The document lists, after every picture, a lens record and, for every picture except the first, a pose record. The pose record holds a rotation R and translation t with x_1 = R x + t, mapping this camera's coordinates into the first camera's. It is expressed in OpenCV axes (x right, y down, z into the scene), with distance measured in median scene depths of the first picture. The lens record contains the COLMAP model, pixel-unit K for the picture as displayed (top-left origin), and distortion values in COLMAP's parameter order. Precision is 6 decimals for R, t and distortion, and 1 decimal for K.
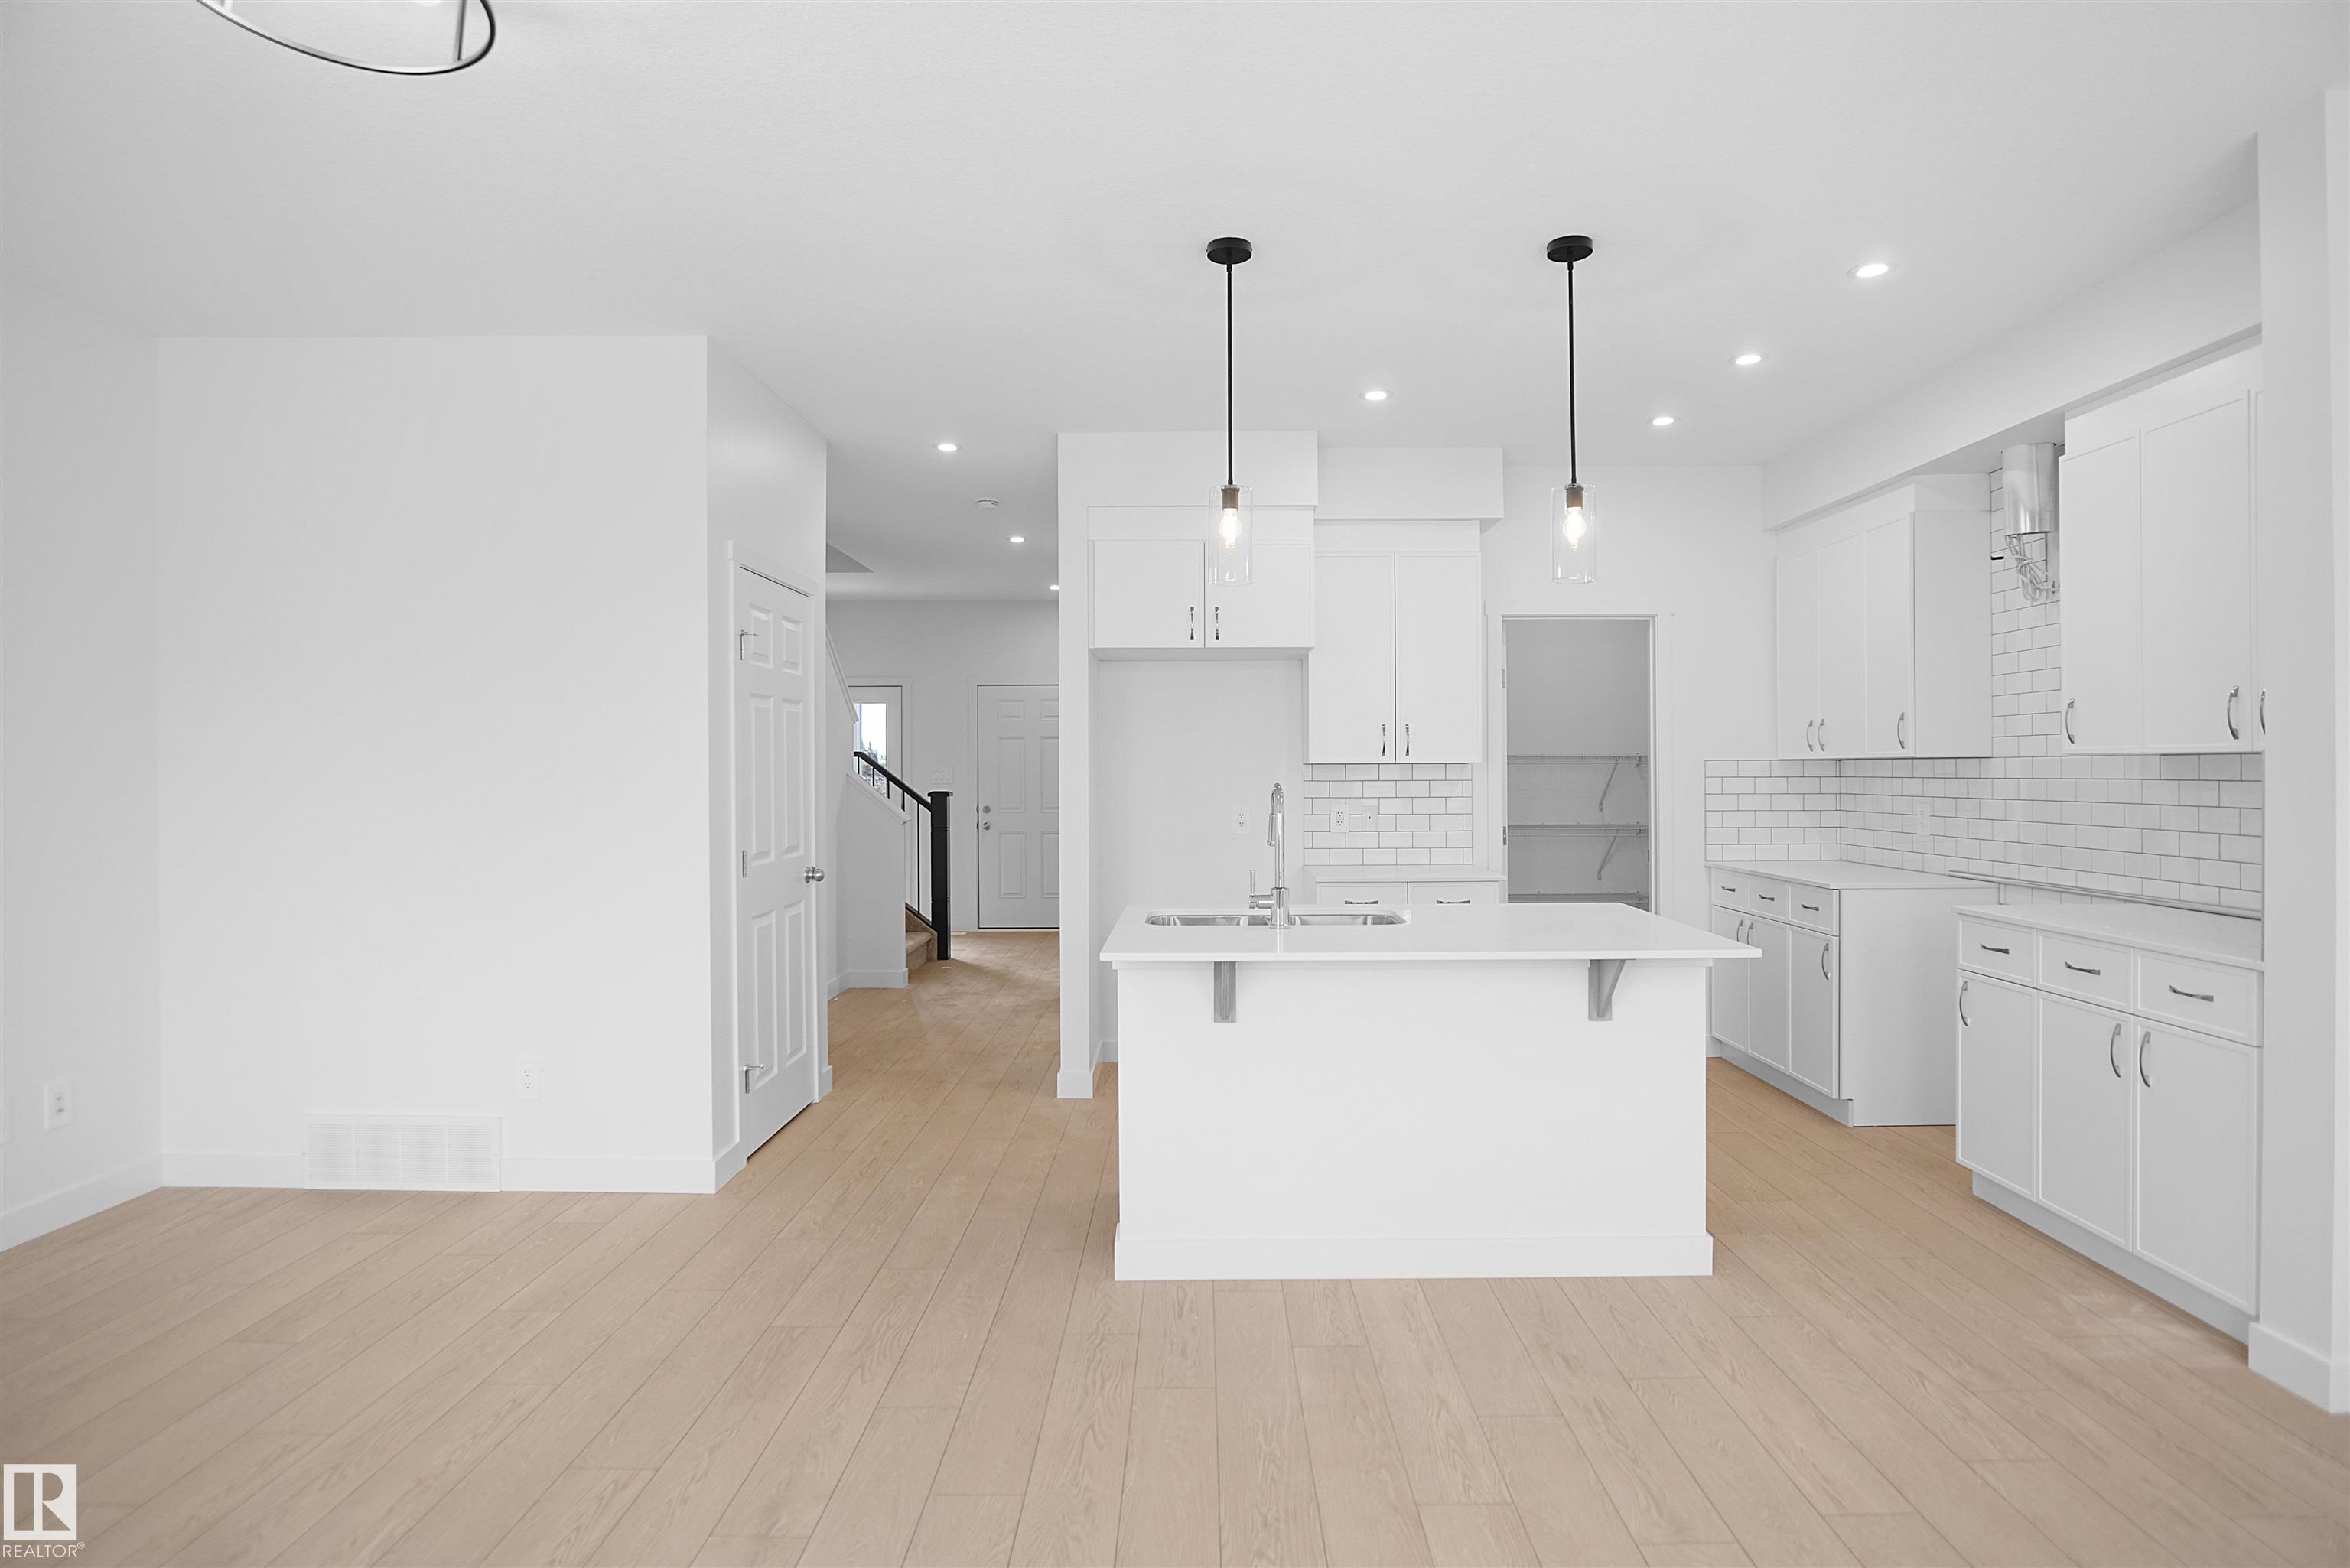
lens RADIAL K [[1296.7, 0, 1183.9], [0, 1296.7, 763.6], [0, 0, 1]] dist [-0.033295, 0.013698]
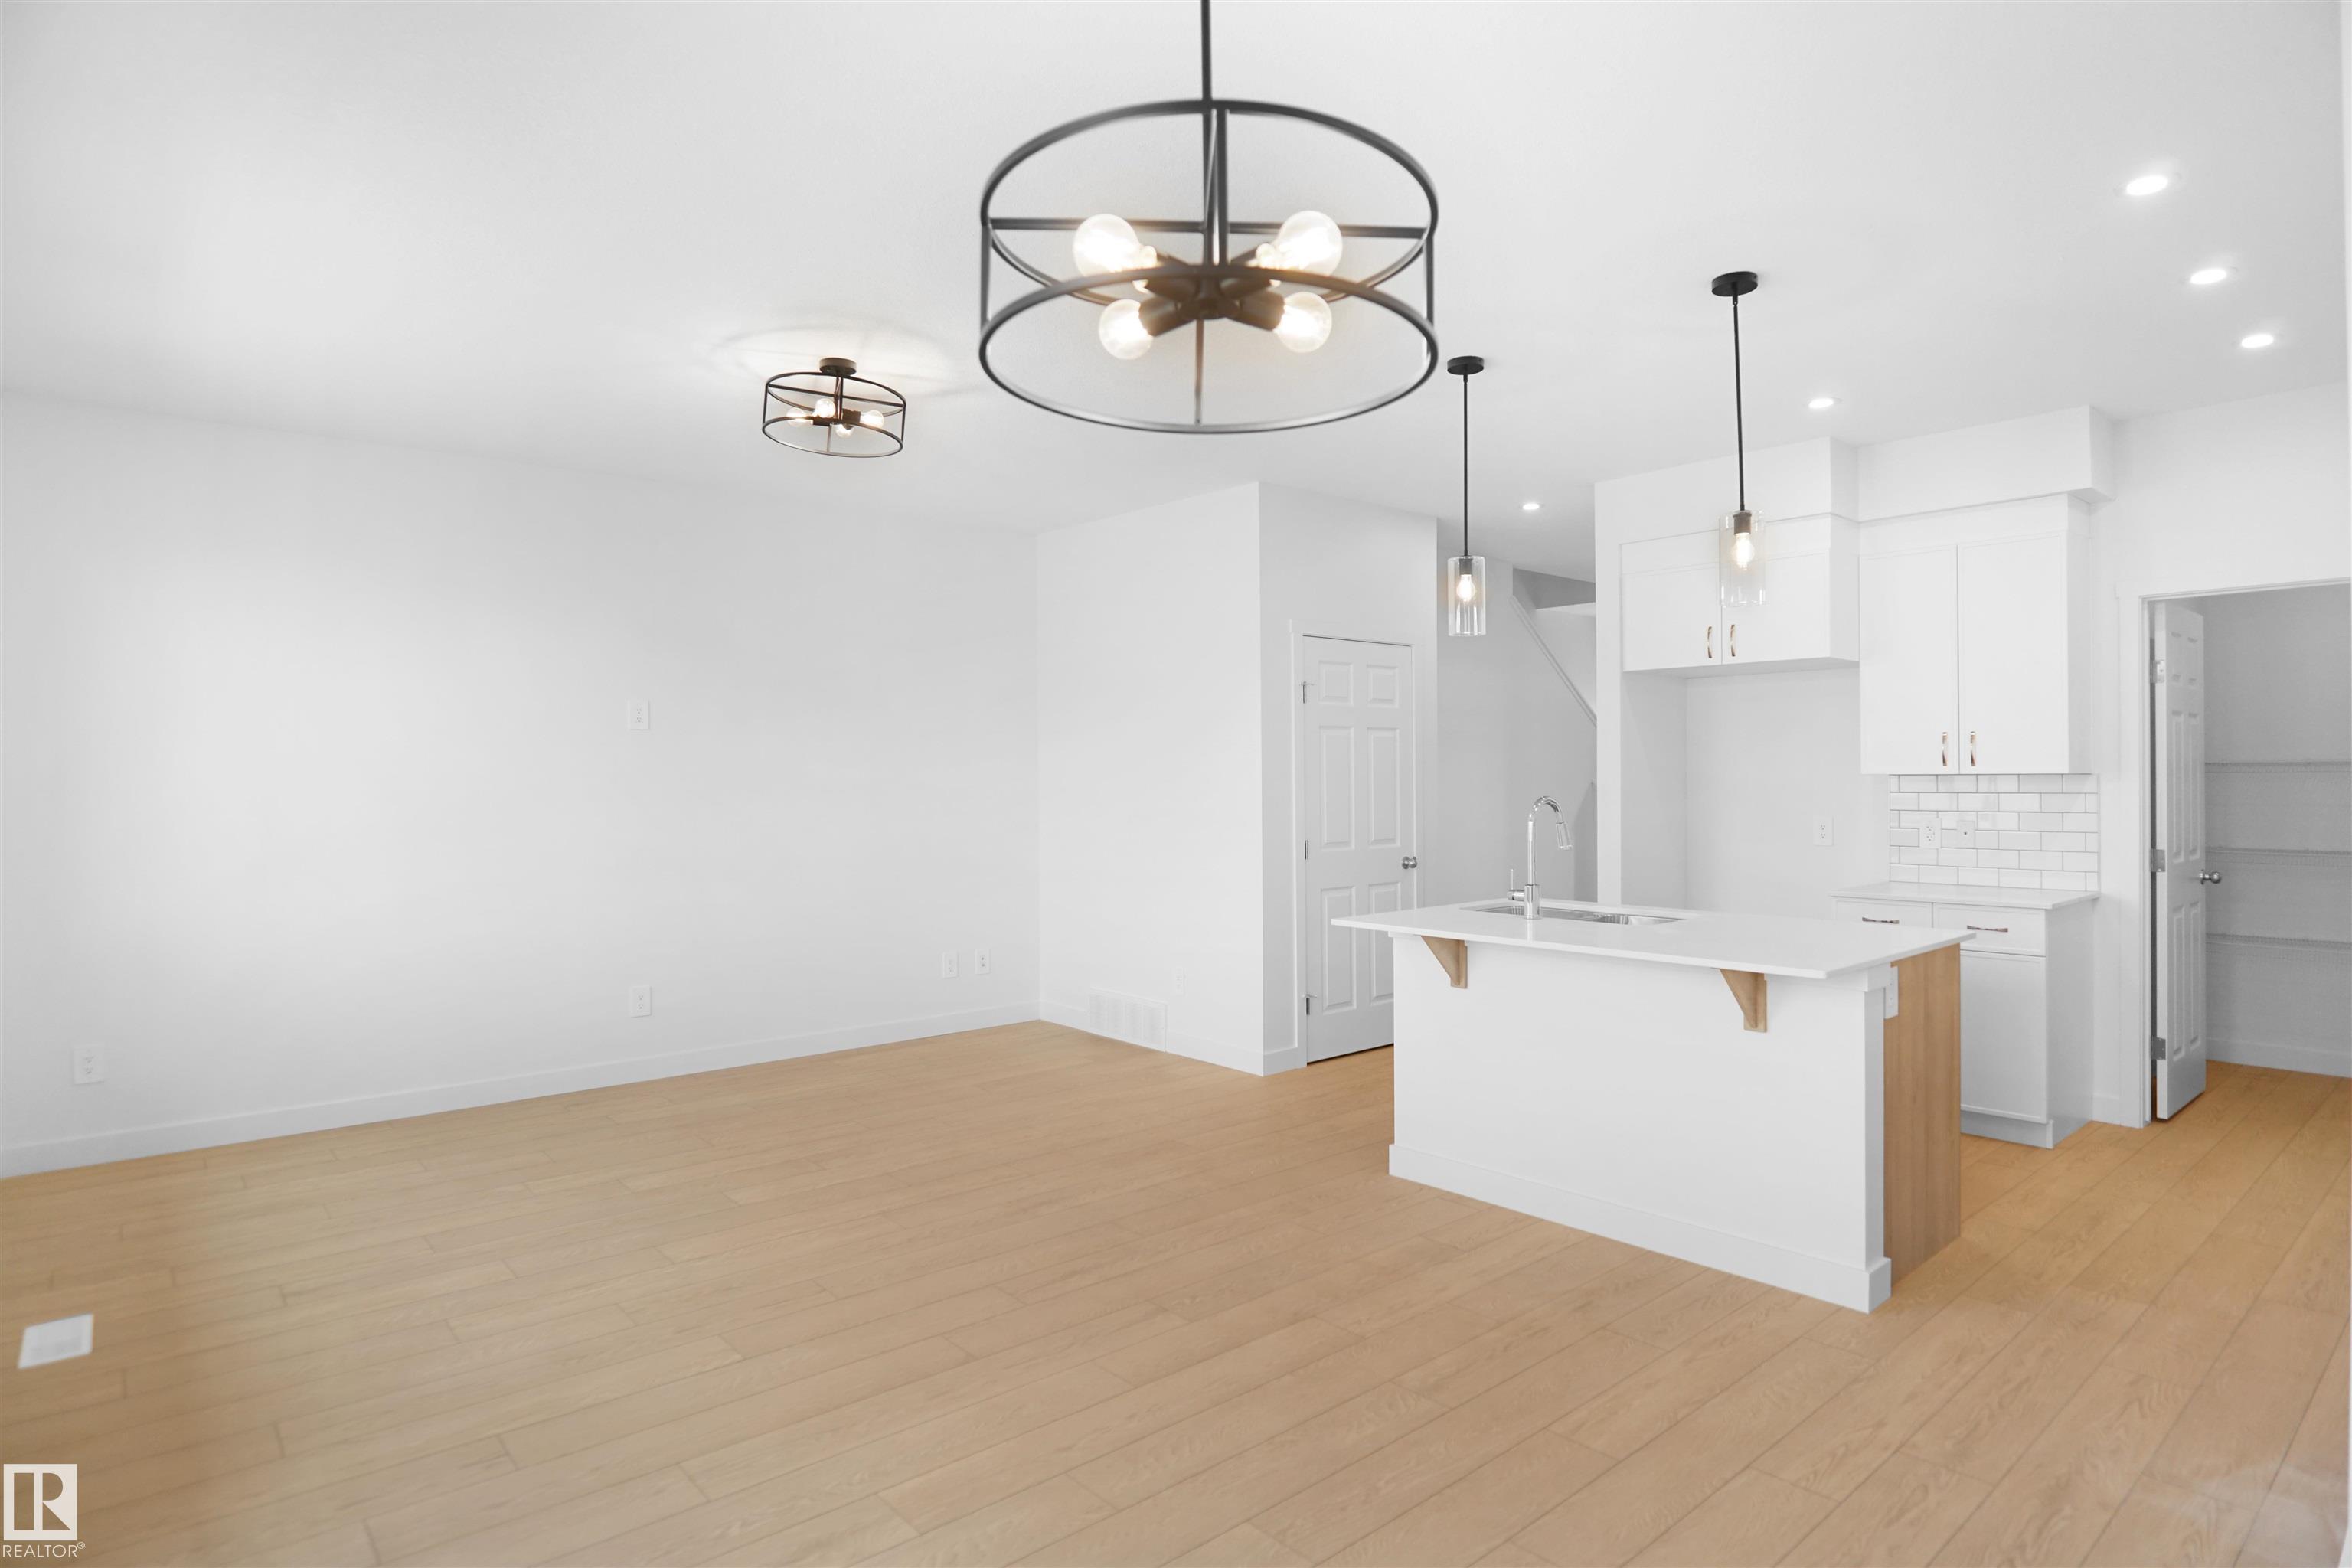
lens RADIAL K [[1297.9, 0, 1184.9], [0, 1297.9, 763.6], [0, 0, 1]] dist [-0.033295, 0.013698]
pose [[0.650836, -0.007669, -0.759180, 0.651381], [0.007019, 0.999967, -0.004085, -0.010295], [0.759186, -0.002670, 0.650868, -0.009093]]
